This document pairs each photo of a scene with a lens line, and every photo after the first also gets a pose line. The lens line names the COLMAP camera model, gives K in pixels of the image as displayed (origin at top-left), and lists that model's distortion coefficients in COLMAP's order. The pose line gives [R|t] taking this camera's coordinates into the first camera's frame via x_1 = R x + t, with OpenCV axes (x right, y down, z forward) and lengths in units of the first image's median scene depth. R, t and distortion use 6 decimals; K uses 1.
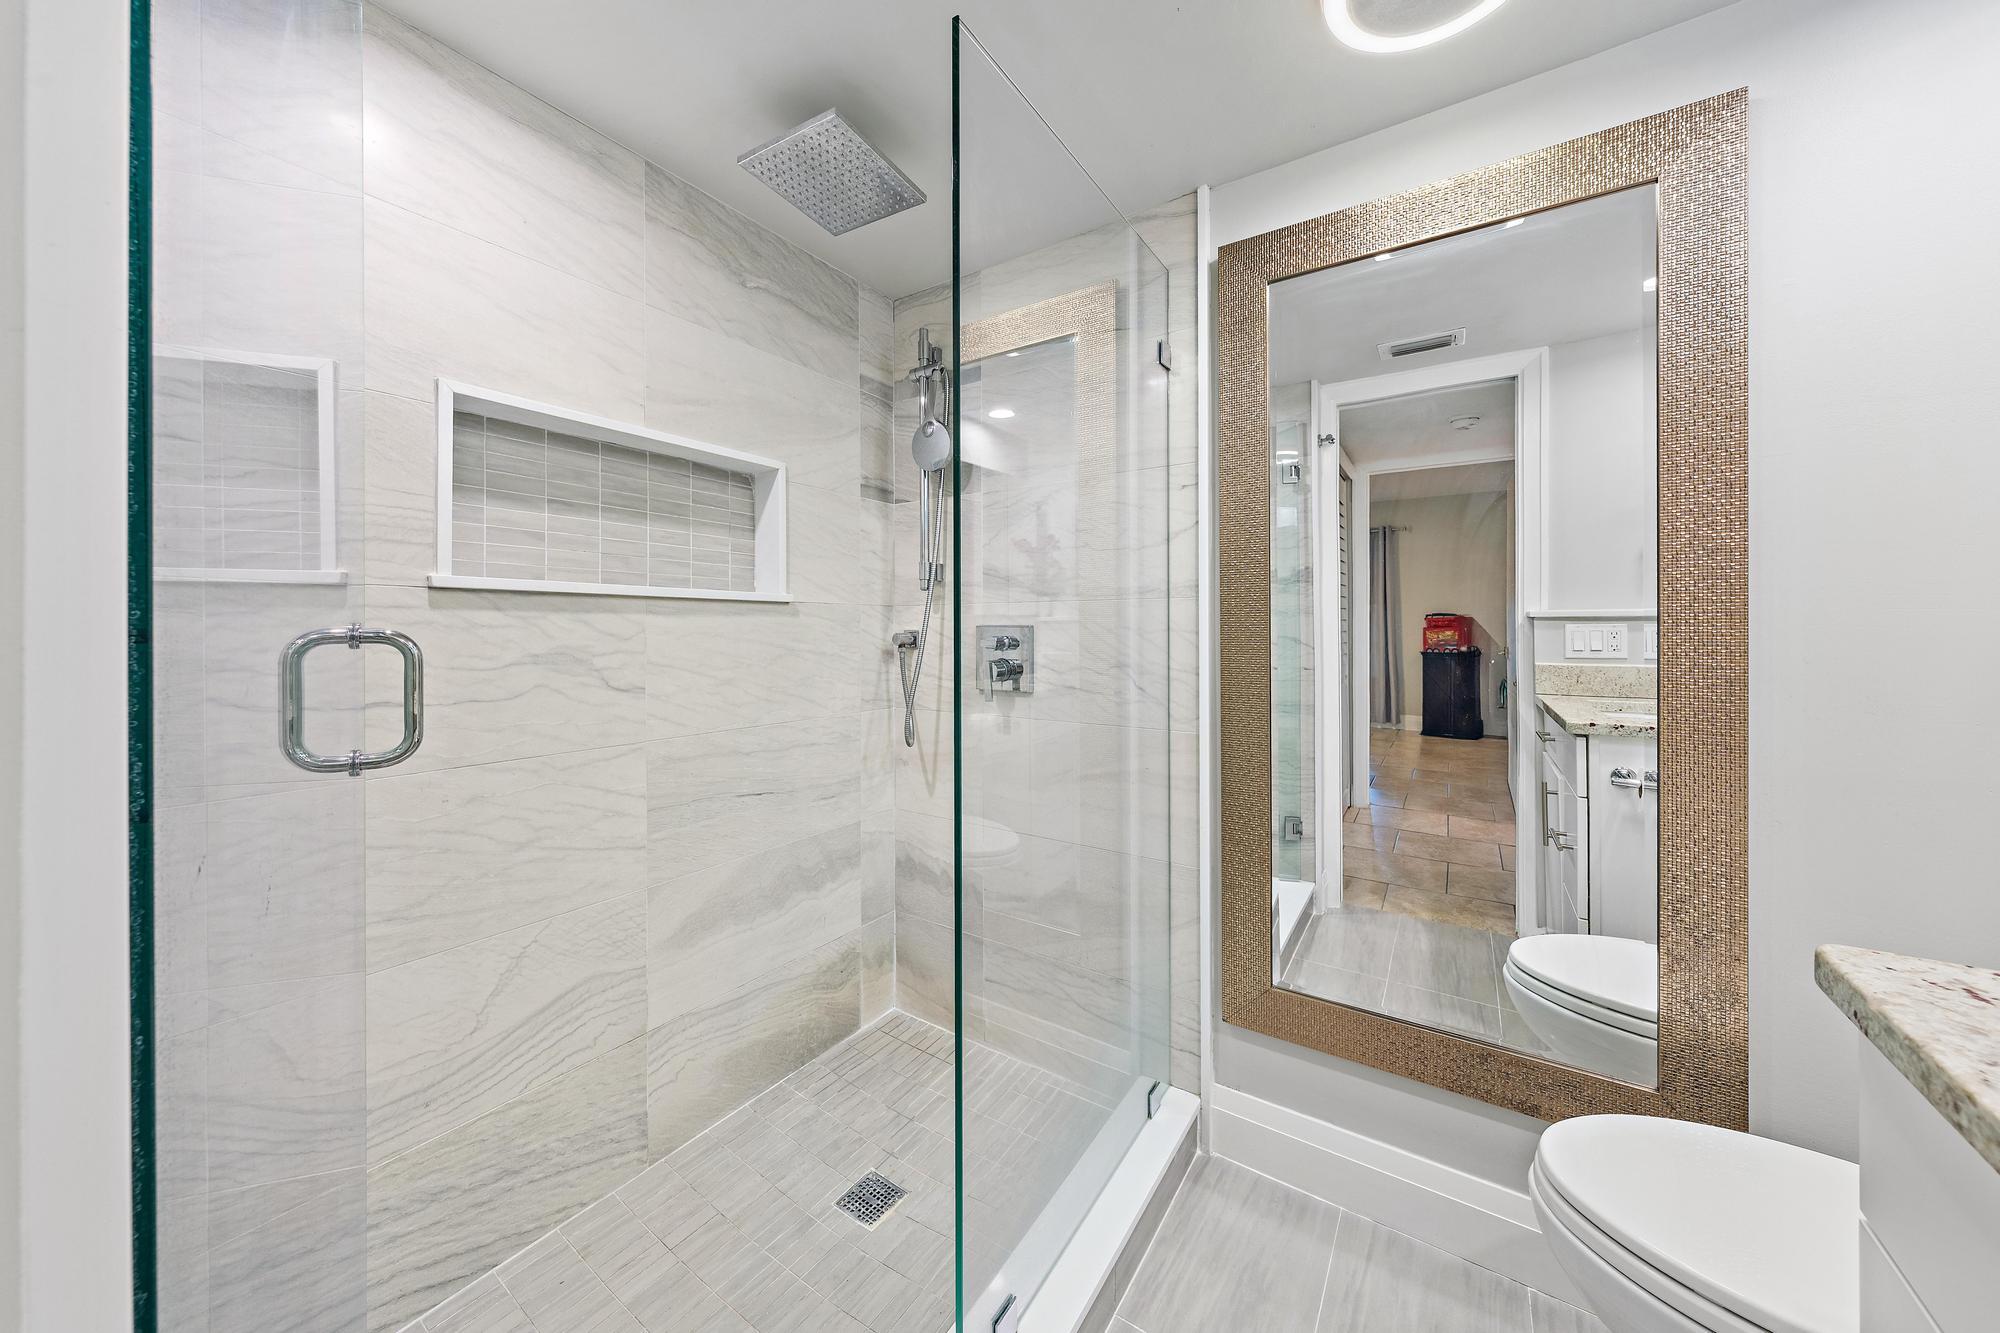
lens RADIAL K [[686.2, 0, 1000.4], [0, 686.2, 630.9], [0, 0, 1]] dist [0.000270, -0.000348]
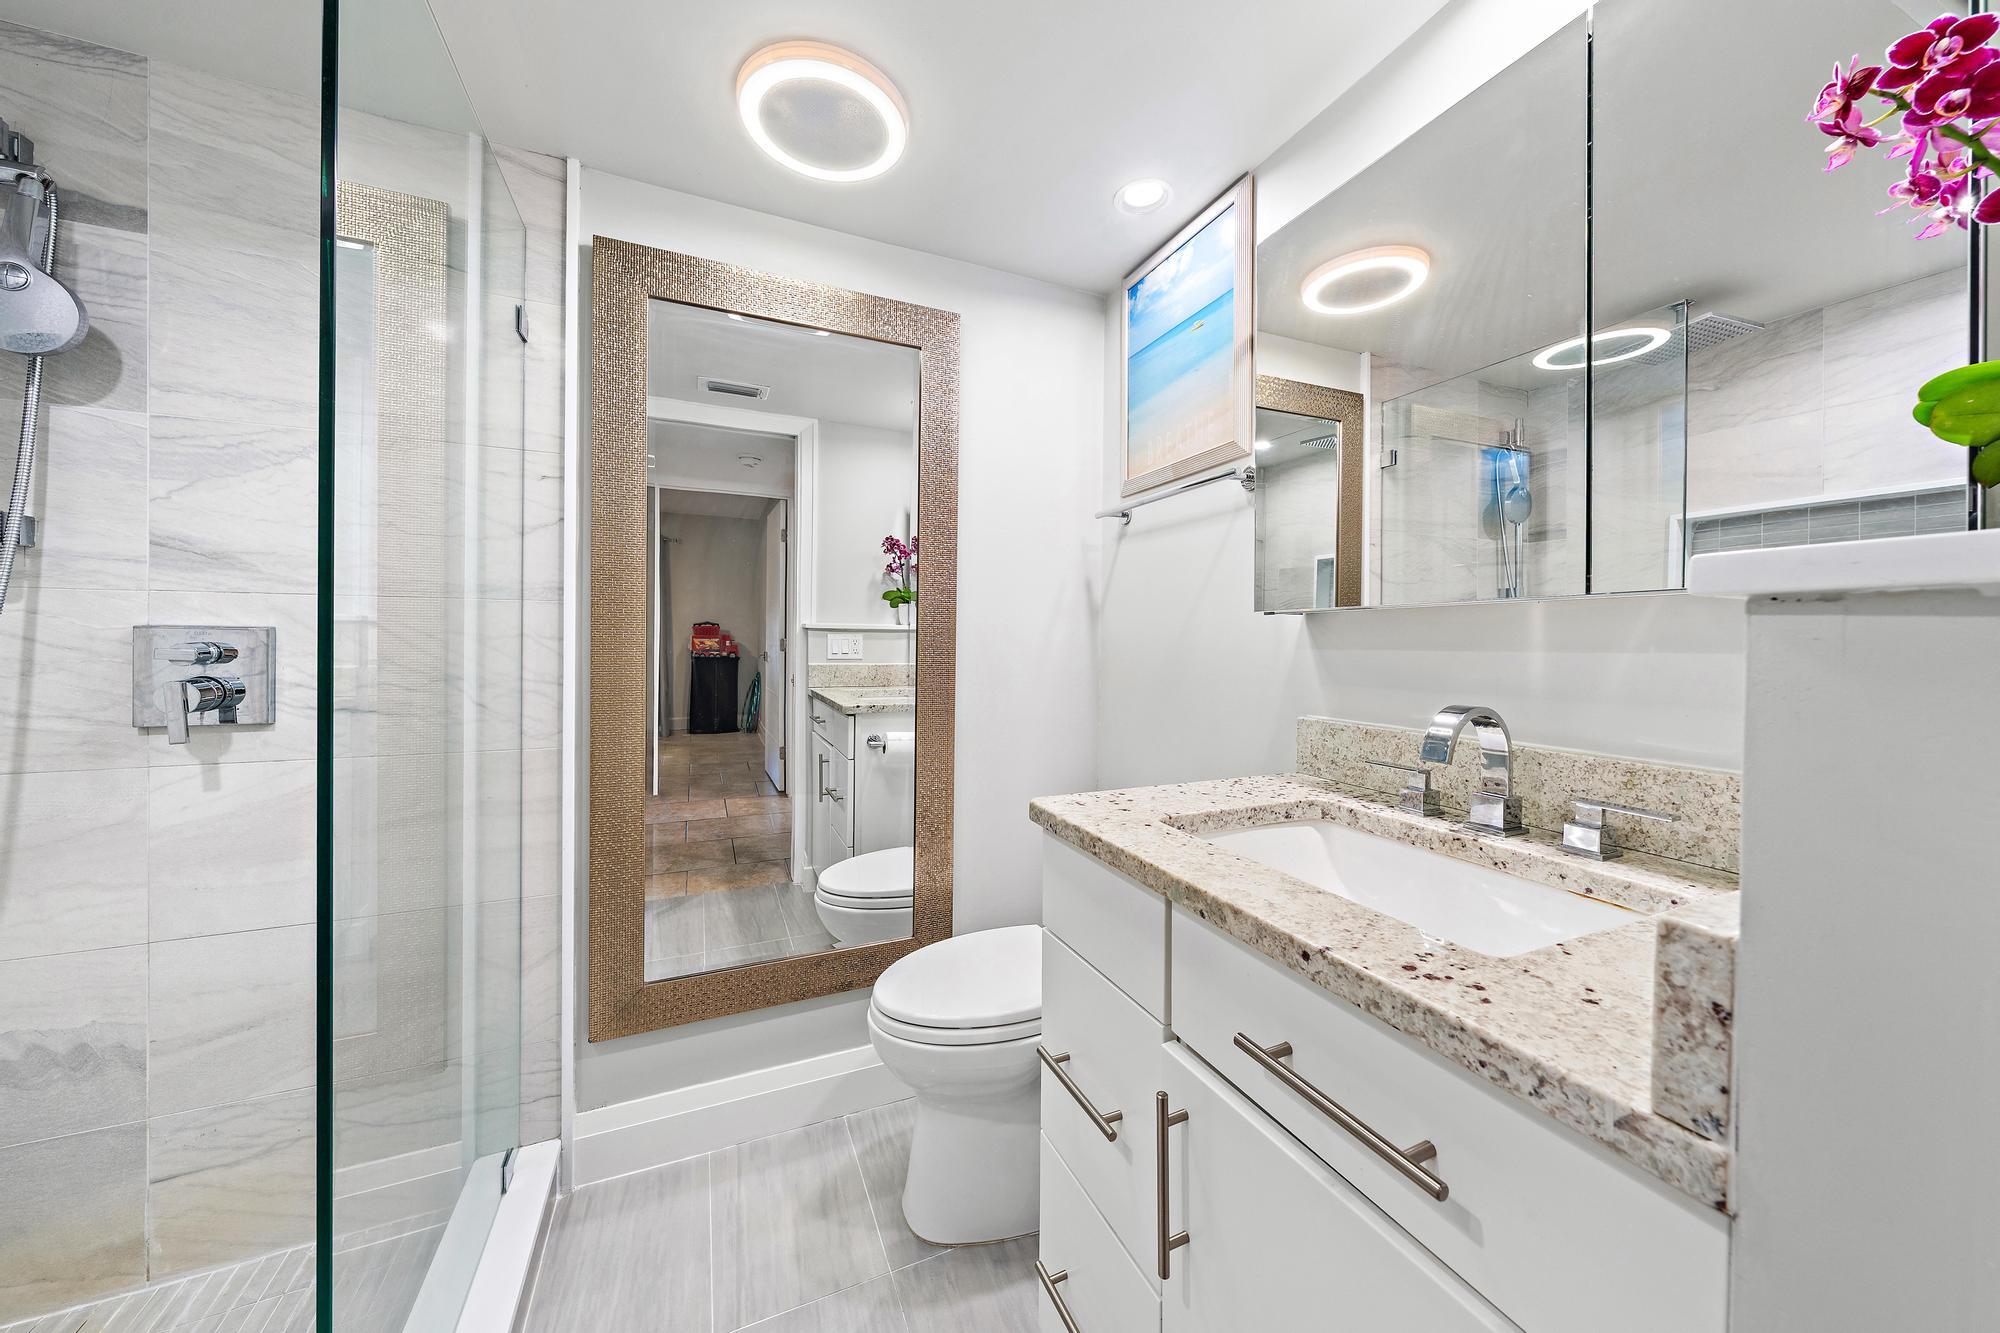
lens RADIAL K [[686.2, 0, 1001.7], [0, 686.2, 647.5], [0, 0, 1]] dist [0.000270, -0.000348]
pose [[0.536493, -0.005961, 0.843884, -0.166841], [-0.007234, 0.999906, 0.011663, -0.001354], [-0.843874, -0.012362, 0.536399, 0.004084]]
